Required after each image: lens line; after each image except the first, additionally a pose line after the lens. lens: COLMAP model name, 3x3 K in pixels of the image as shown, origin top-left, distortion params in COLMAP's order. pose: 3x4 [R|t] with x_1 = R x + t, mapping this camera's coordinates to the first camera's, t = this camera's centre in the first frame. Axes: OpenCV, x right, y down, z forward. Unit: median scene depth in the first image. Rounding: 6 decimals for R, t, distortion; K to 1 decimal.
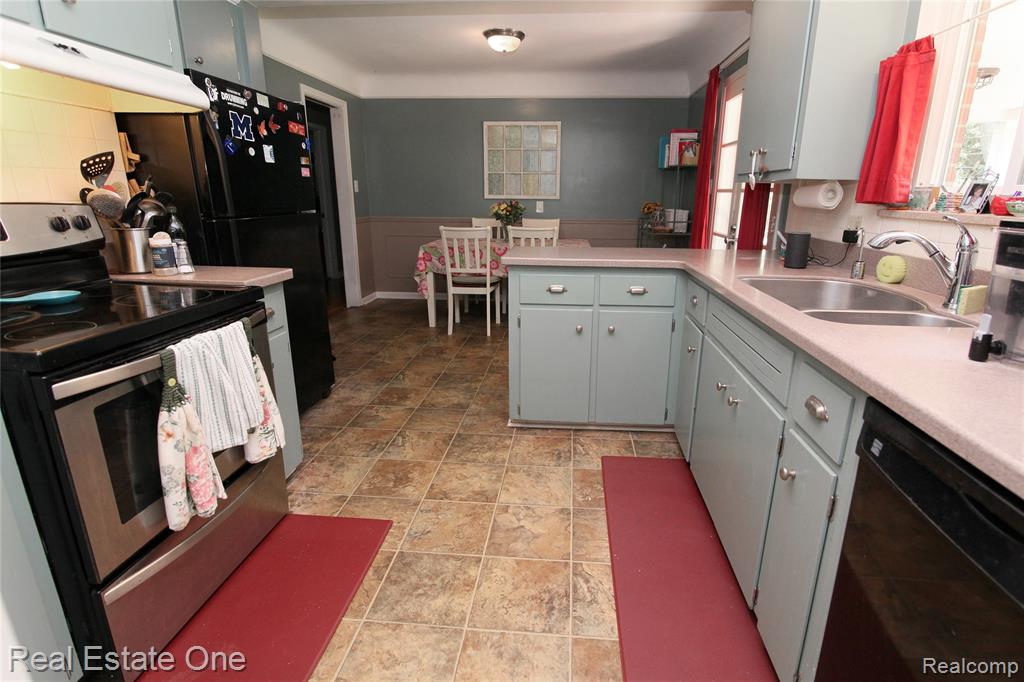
lens RADIAL K [[472.4, 0, 537.3], [0, 472.4, 321.8], [0, 0, 1]] dist [-0.019213, 0.000209]
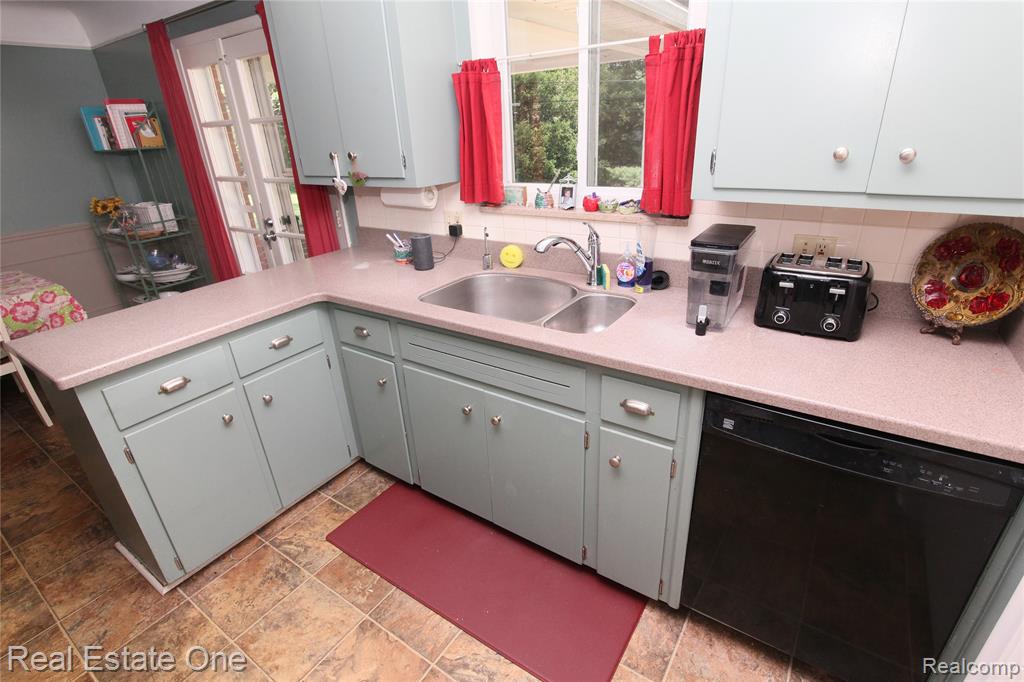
lens RADIAL K [[472.4, 0, 509.1], [0, 472.4, 342.6], [0, 0, 1]] dist [-0.019213, 0.000209]
pose [[0.520836, -0.381350, 0.763742, -0.230317], [0.282627, 0.921247, 0.267257, -0.194862], [-0.805513, 0.076657, 0.587599, 0.241448]]
